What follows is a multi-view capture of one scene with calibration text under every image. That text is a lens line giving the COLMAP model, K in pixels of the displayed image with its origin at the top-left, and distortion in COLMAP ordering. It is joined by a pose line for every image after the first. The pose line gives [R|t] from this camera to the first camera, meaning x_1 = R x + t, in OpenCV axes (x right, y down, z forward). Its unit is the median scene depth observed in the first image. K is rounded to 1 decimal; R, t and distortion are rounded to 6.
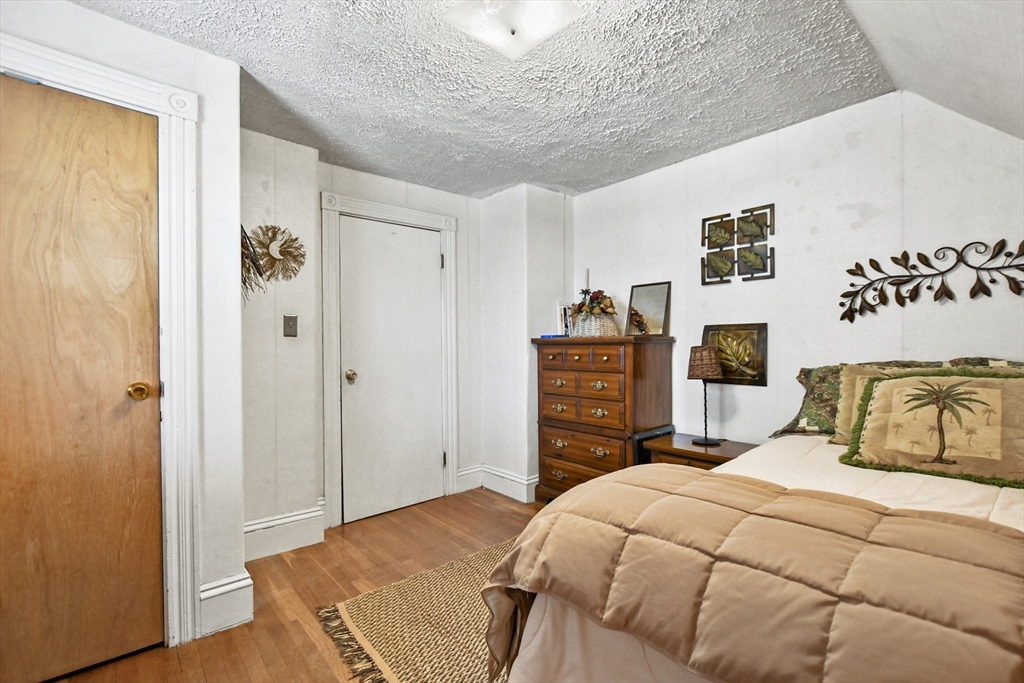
lens RADIAL K [[472.7, 0, 509.1], [0, 472.7, 345.1], [0, 0, 1]] dist [-0.001603, 0.000092]
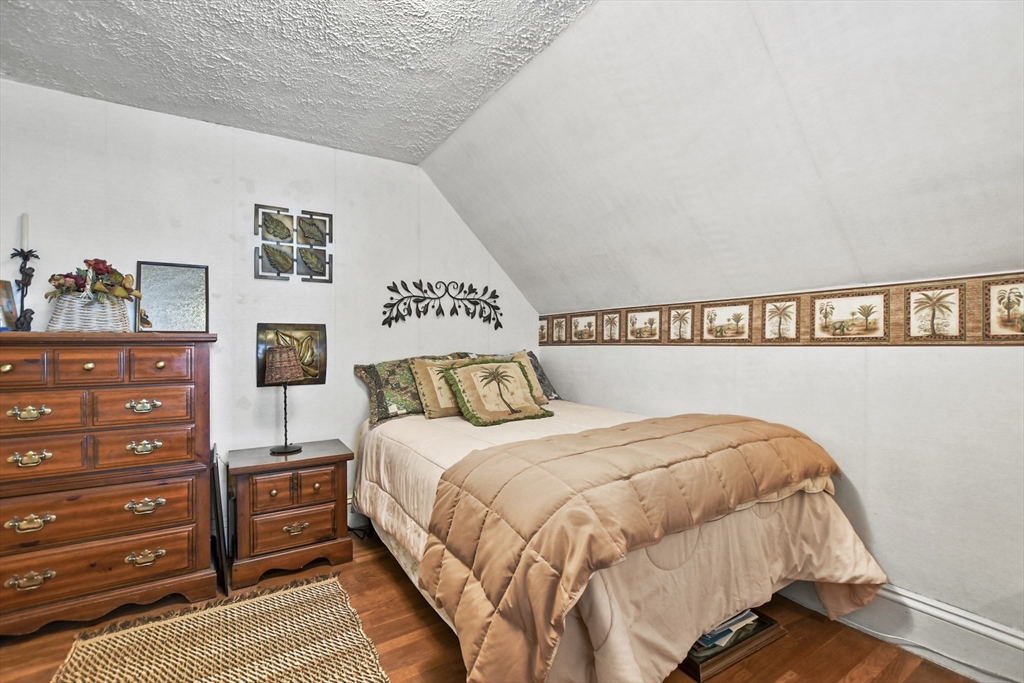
lens RADIAL K [[472.7, 0, 509.1], [0, 472.7, 345.1], [0, 0, 1]] dist [-0.001603, 0.000092]
pose [[0.131454, -0.000637, 0.991322, -0.466404], [0.002572, 0.999997, 0.000301, 0.000749], [-0.991319, 0.002510, 0.131455, 0.462712]]
